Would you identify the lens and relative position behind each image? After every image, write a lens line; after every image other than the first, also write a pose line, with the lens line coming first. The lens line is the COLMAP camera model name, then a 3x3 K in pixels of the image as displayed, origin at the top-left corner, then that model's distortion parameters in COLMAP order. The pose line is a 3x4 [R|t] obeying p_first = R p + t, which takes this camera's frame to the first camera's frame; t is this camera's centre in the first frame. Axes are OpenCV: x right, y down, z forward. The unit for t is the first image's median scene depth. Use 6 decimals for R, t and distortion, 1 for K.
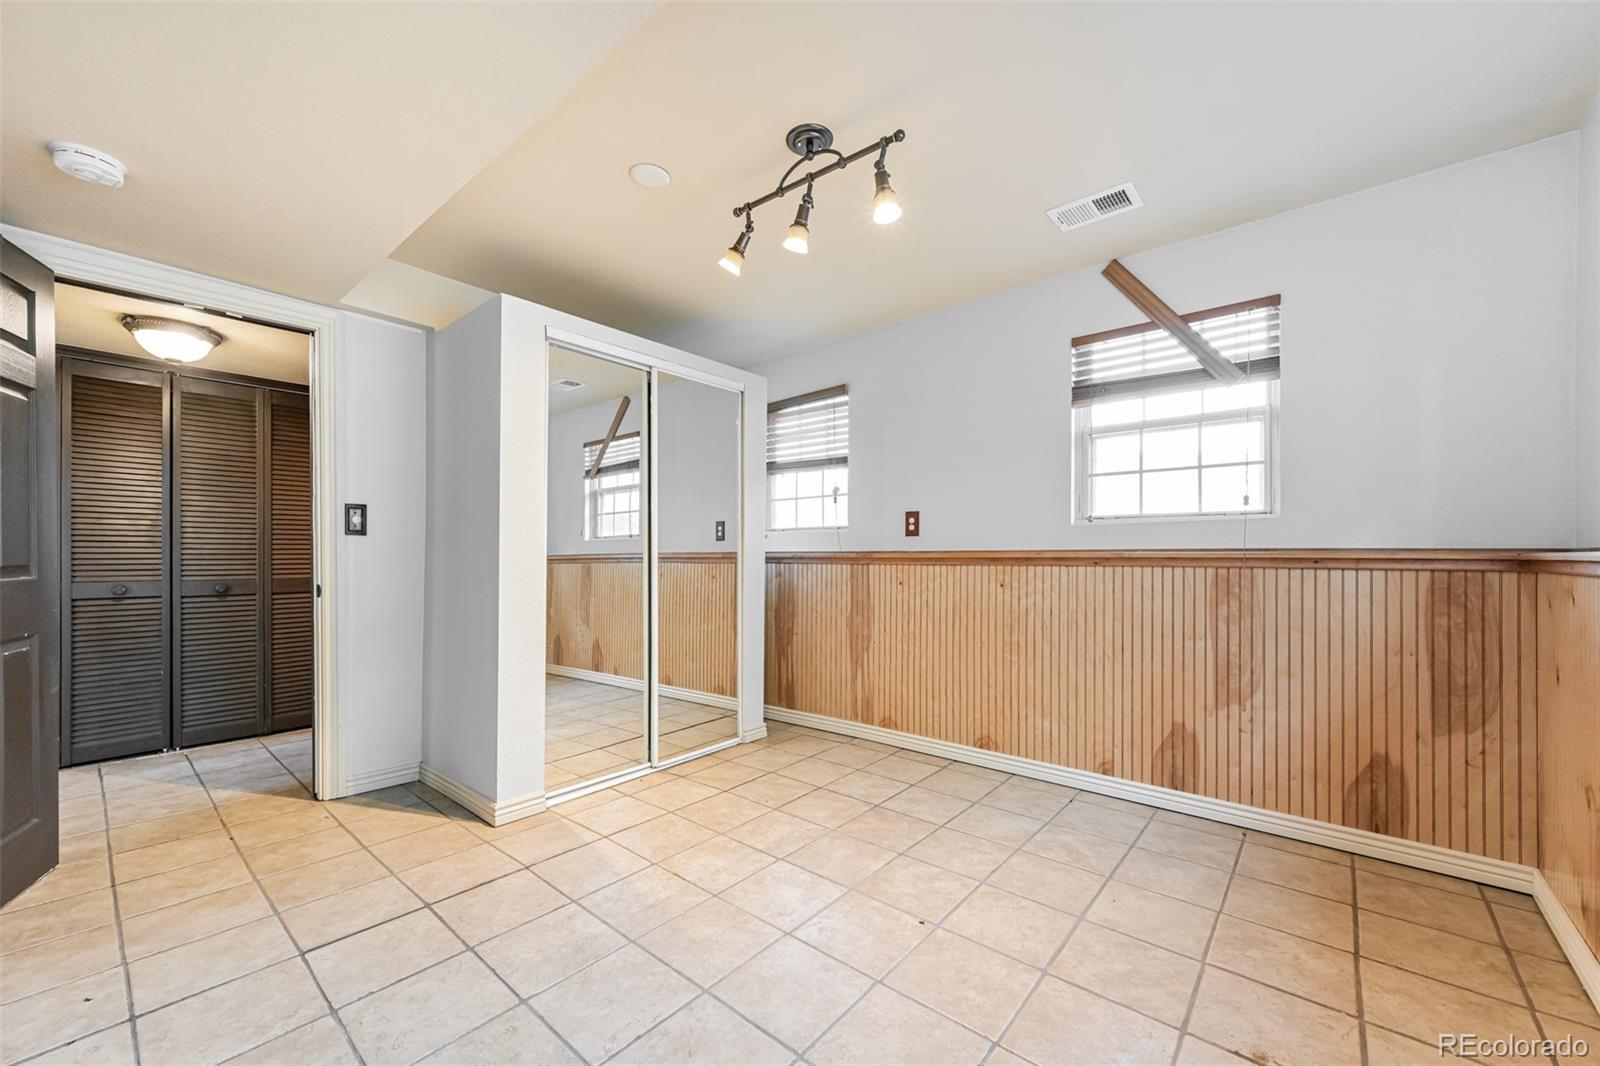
lens RADIAL K [[624.0, 0, 801.1], [0, 624.0, 542.9], [0, 0, 1]] dist [0.000731, 0.000558]
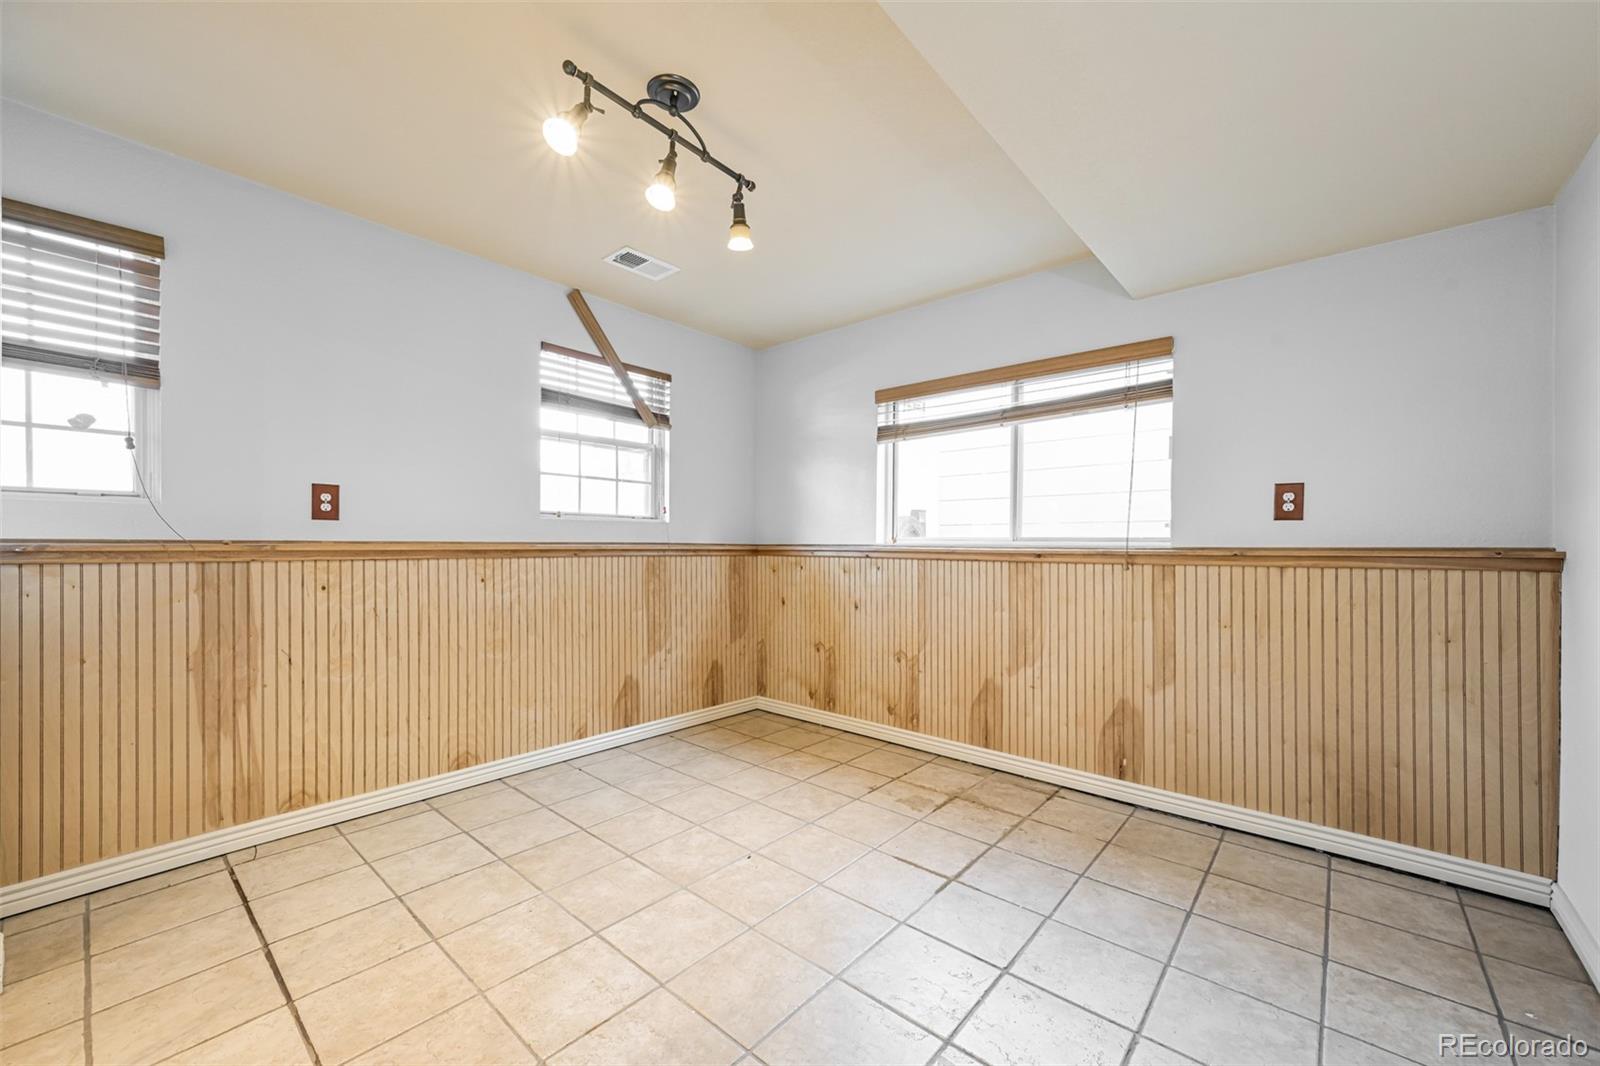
lens RADIAL K [[624.2, 0, 800.0], [0, 624.2, 533.0], [0, 0, 1]] dist [0.002134, 0.000360]
pose [[0.013009, 0.020798, 0.999699, -0.658068], [-0.023063, 0.999524, -0.020494, 0.007774], [-0.999649, -0.022789, 0.013483, 0.587268]]
